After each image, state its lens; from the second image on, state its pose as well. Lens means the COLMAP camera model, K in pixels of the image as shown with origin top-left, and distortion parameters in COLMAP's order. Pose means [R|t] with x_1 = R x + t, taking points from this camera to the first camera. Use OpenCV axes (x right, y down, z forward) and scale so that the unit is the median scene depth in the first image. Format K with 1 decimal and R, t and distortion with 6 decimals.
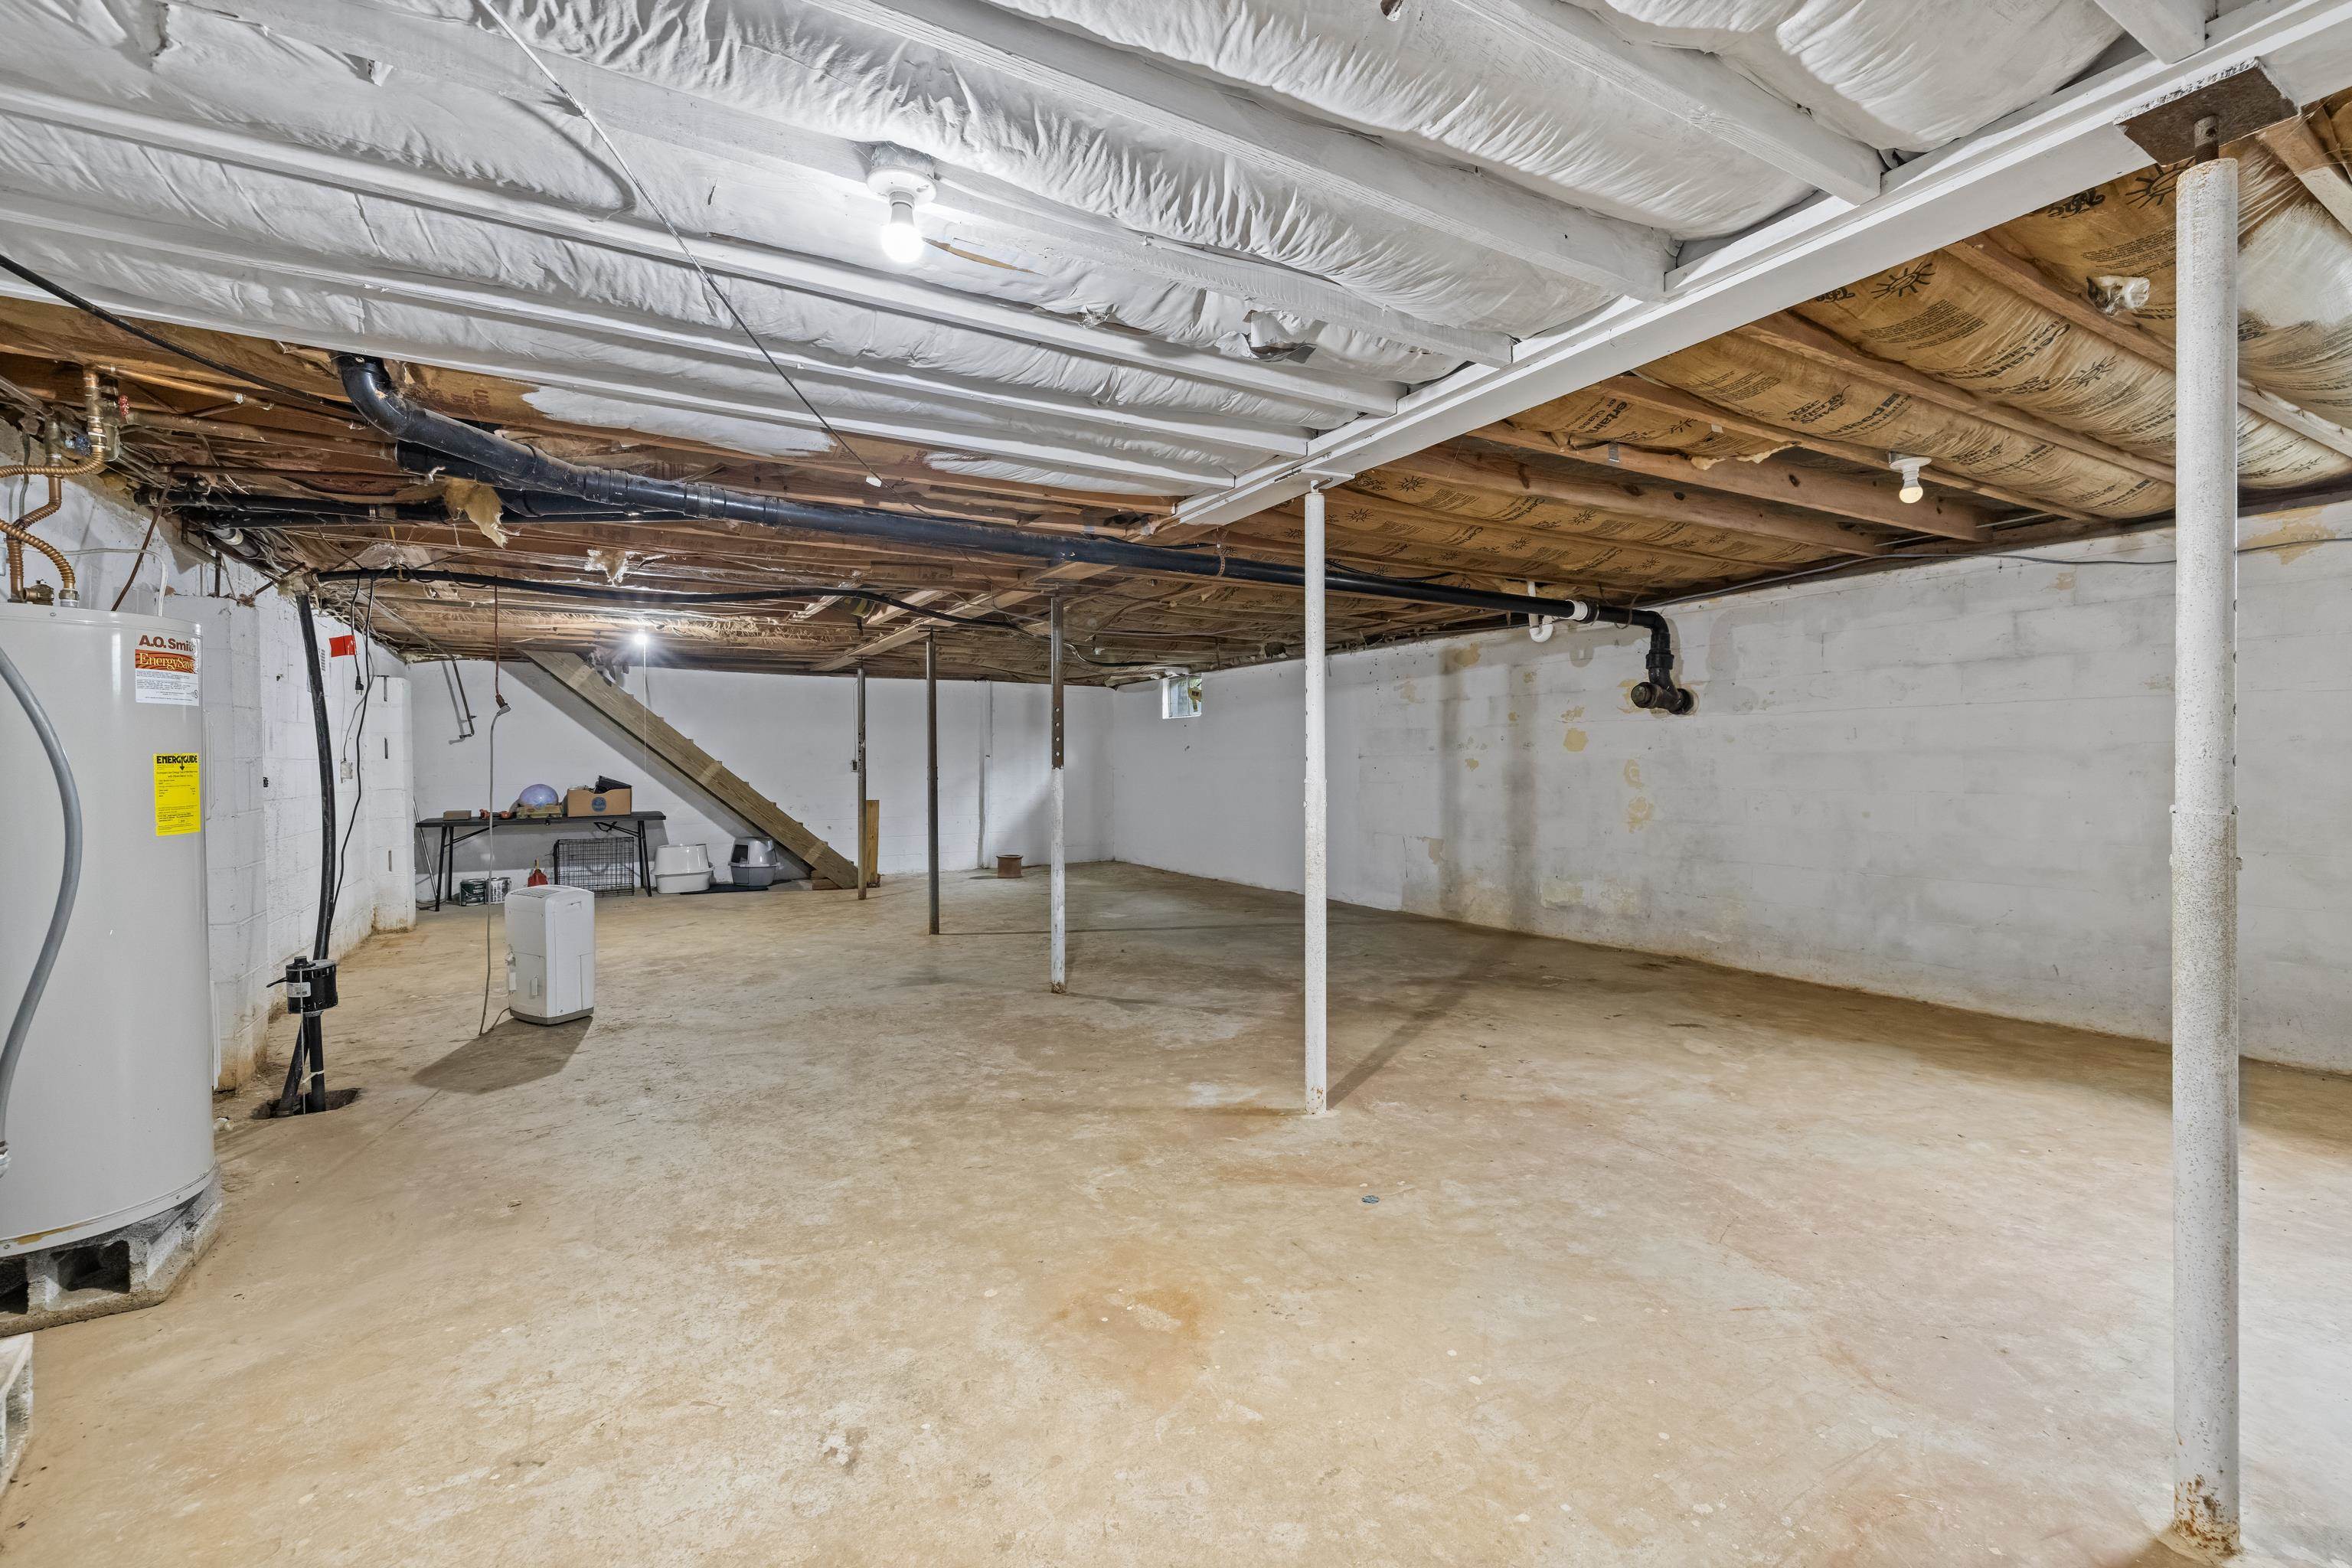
lens RADIAL K [[1007.9, 0, 1175.8], [0, 1007.9, 772.0], [0, 0, 1]] dist [0.001615, 0.000090]
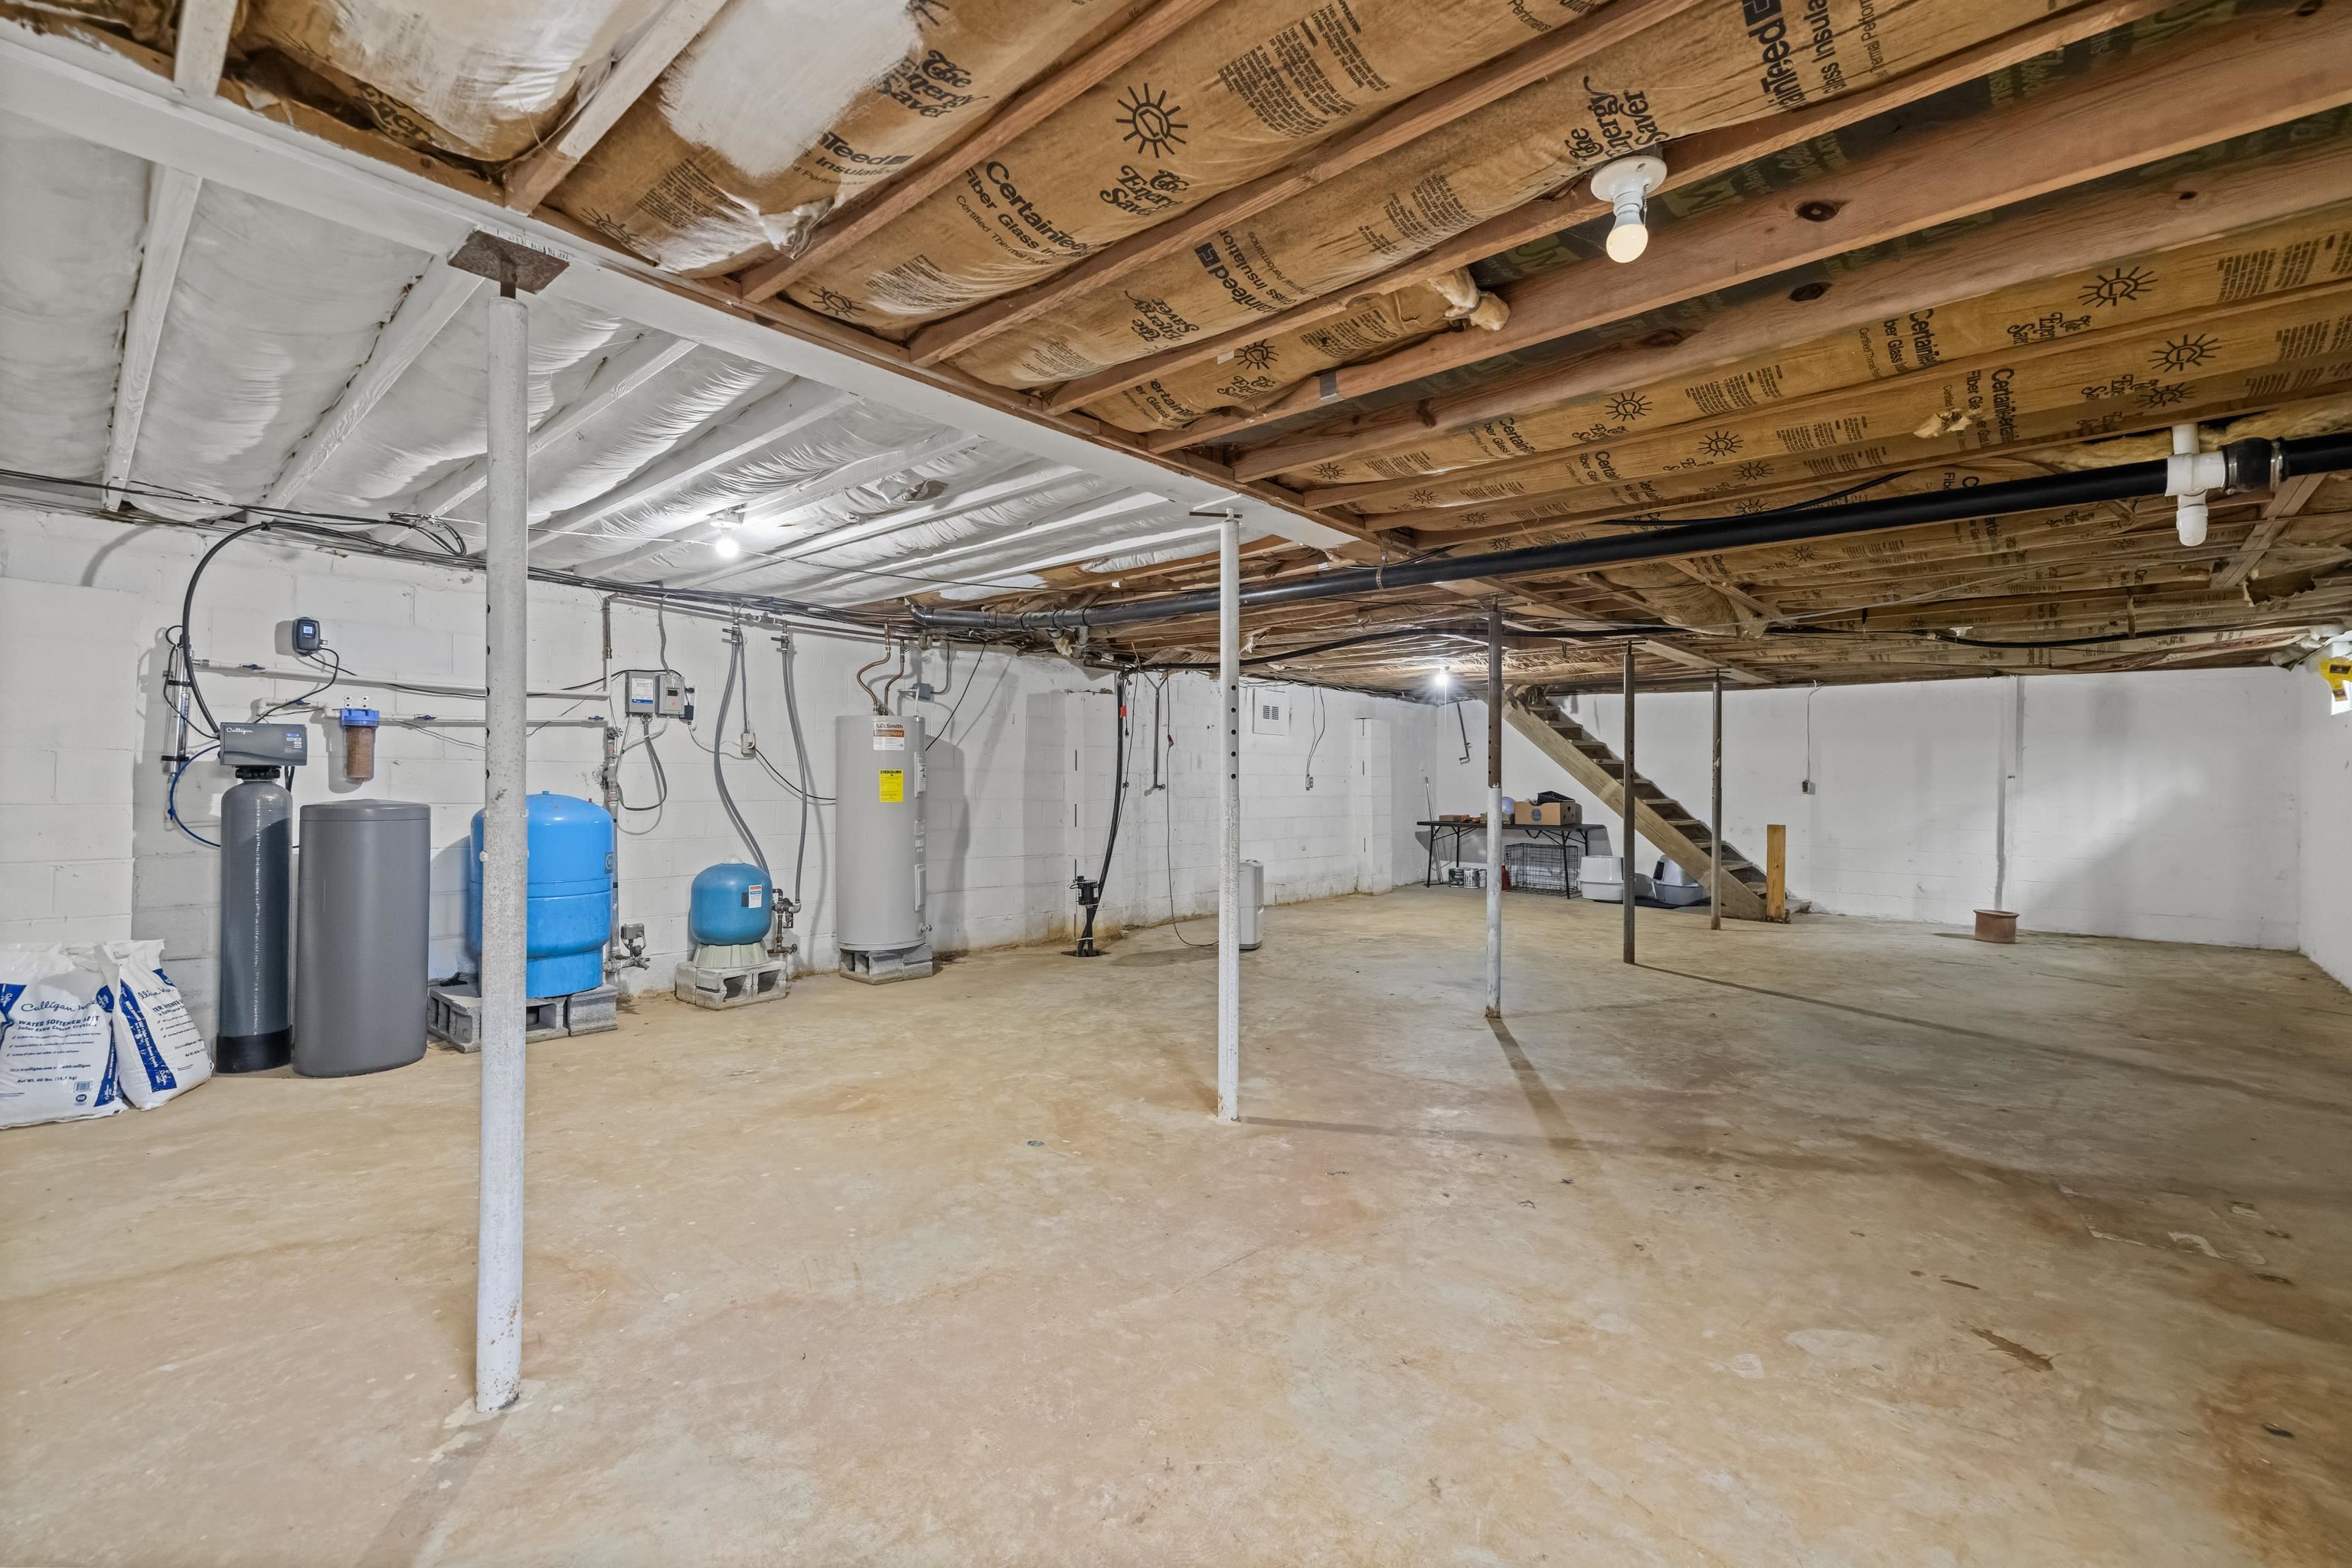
lens RADIAL K [[1007.9, 0, 1175.8], [0, 1007.9, 772.0], [0, 0, 1]] dist [0.001615, 0.000090]
pose [[0.304648, 0.002313, -0.952462, 1.200385], [-0.021901, 0.999750, -0.004577, -0.010607], [0.952213, 0.022254, 0.304622, 0.685689]]
